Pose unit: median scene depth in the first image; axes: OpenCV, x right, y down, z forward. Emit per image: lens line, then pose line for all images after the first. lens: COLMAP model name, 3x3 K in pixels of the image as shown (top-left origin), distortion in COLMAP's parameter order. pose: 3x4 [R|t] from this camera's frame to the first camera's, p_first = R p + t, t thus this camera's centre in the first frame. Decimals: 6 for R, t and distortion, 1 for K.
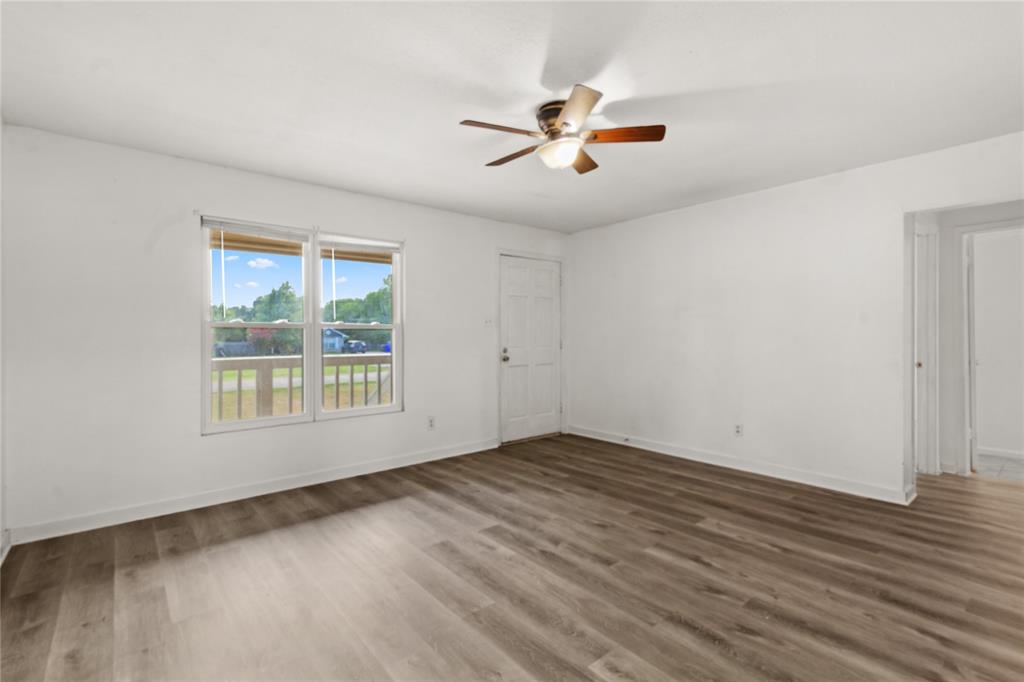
lens RADIAL K [[471.1, 0, 512.3], [0, 471.1, 335.1], [0, 0, 1]] dist [0.001658, 0.000614]
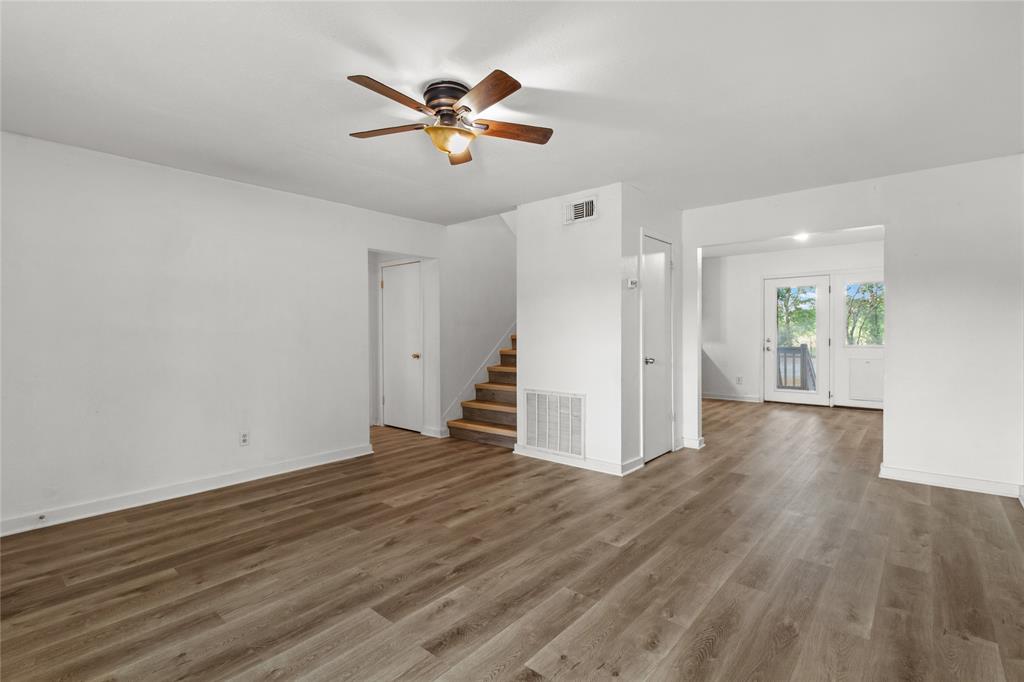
lens RADIAL K [[471.1, 0, 512.3], [0, 471.1, 335.1], [0, 0, 1]] dist [0.001658, 0.000614]
pose [[-0.150519, -0.001737, 0.988606, -0.779774], [0.008990, 0.999955, 0.003126, -0.003634], [-0.988566, 0.009358, -0.150496, 0.928044]]
